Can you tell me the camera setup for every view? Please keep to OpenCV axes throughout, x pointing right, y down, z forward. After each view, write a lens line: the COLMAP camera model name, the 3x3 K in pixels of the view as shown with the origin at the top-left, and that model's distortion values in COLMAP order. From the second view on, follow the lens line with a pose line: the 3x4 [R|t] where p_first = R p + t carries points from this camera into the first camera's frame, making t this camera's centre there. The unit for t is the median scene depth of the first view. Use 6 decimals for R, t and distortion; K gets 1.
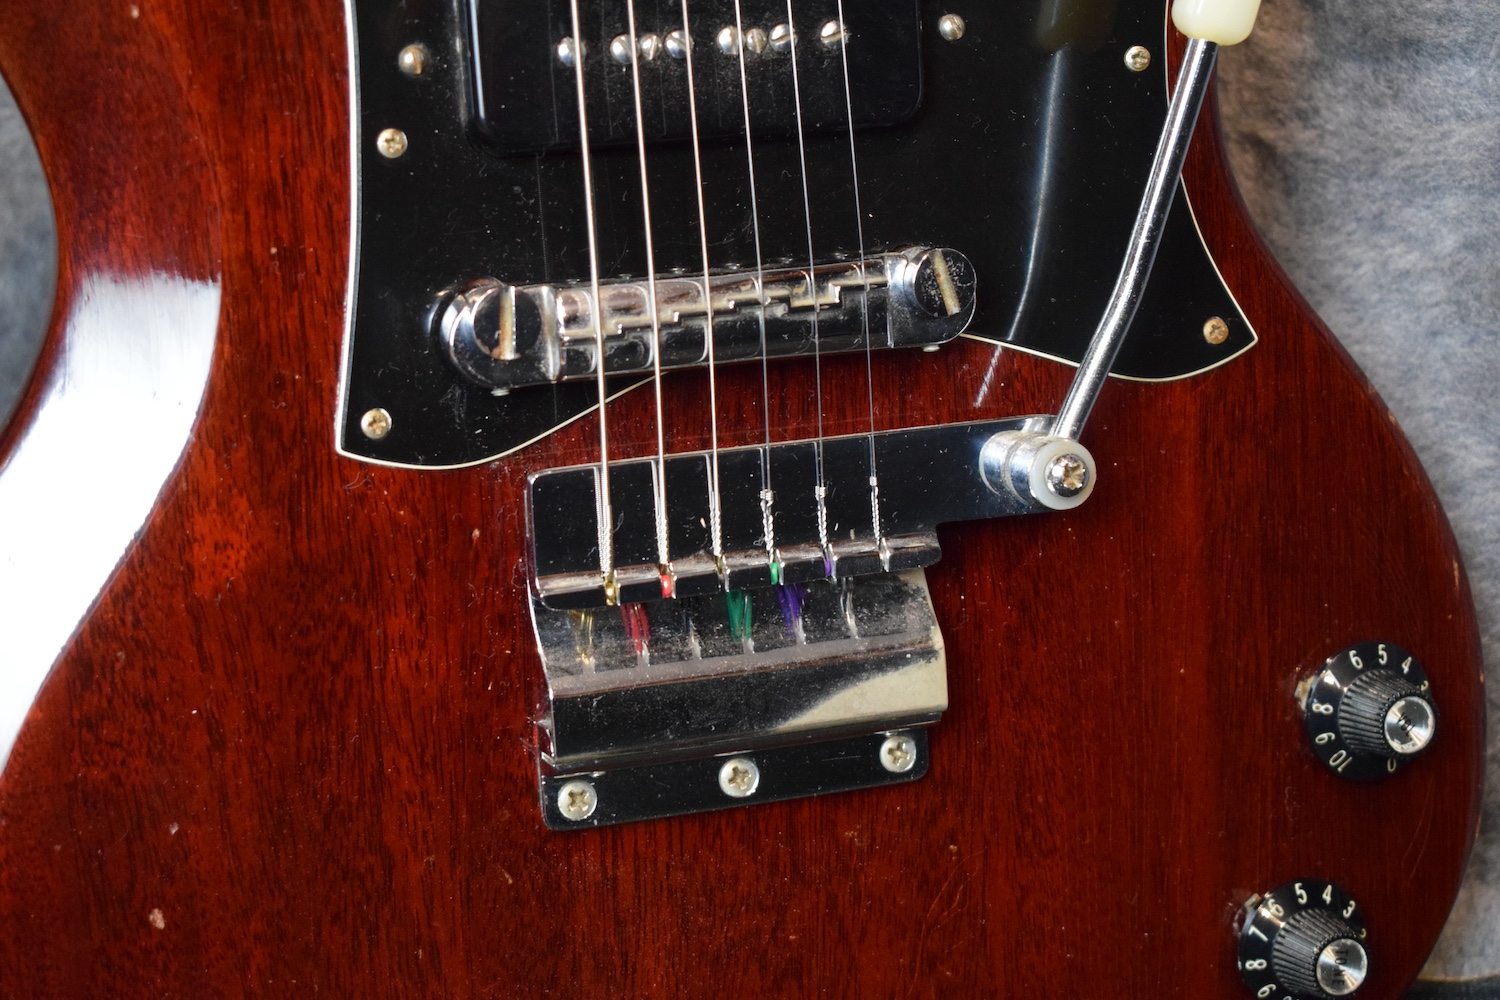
lens RADIAL K [[2970.9, 0, 764.2], [0, 2970.9, 520.0], [0, 0, 1]] dist [0.020846, 0.000000]
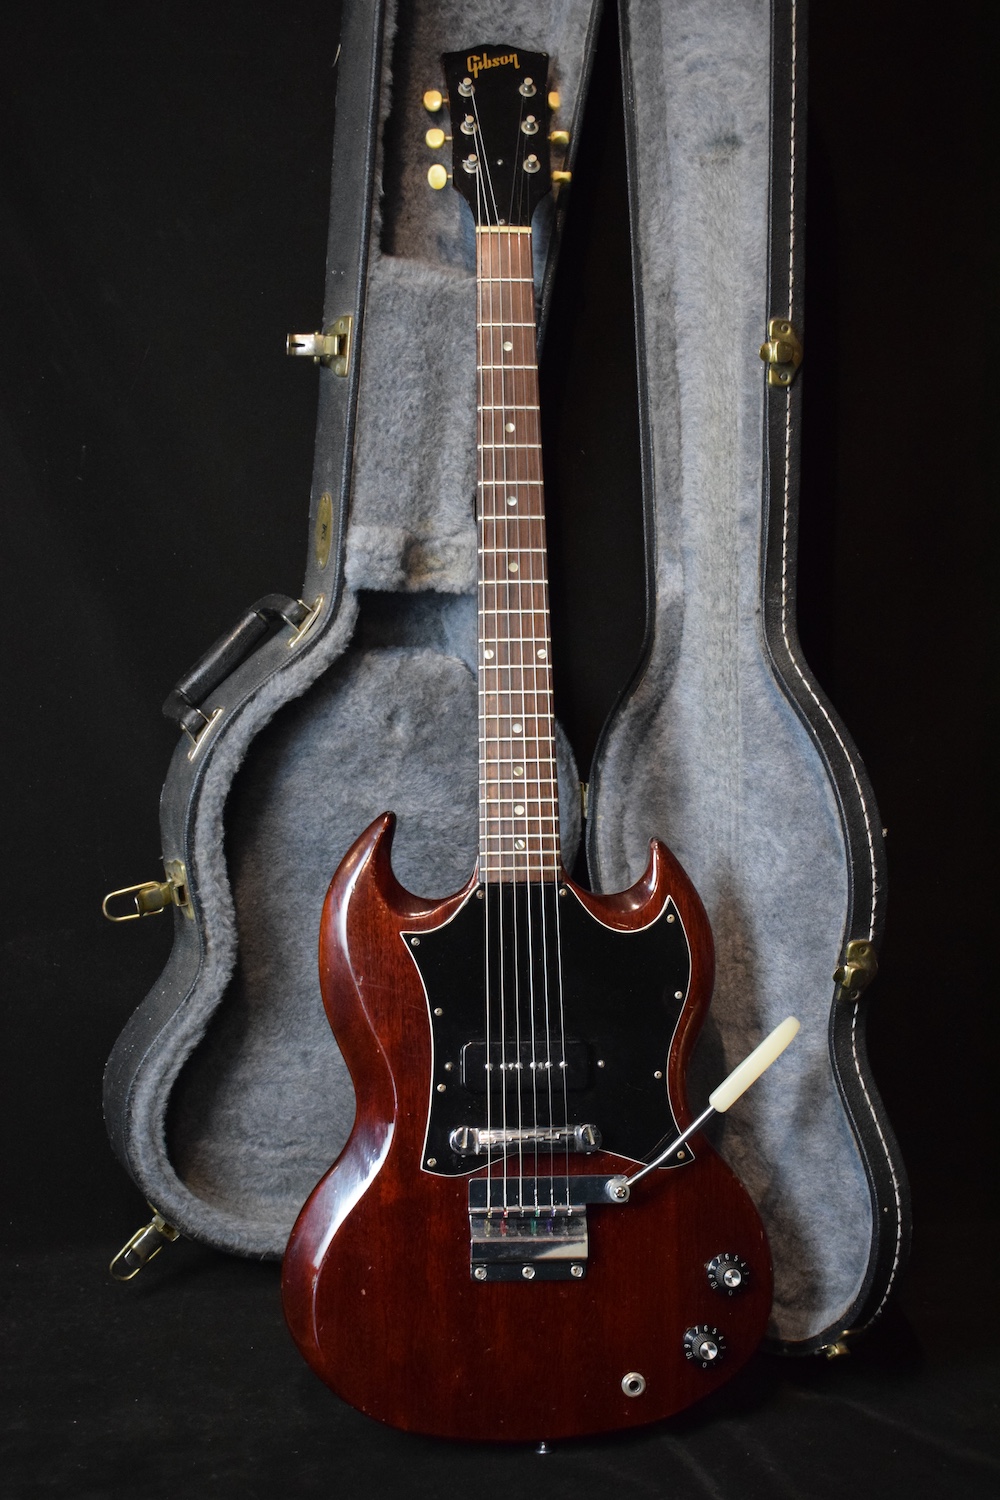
lens RADIAL K [[1961.6, 0, 496.8], [0, 1961.6, 757.1], [0, 0, 1]] dist [-0.055874, 0.000000]
pose [[0.958596, 0.017168, -0.284251, 0.606697], [-0.085806, 0.969203, -0.230832, 0.032778], [0.271534, 0.245665, 0.930547, -1.325169]]
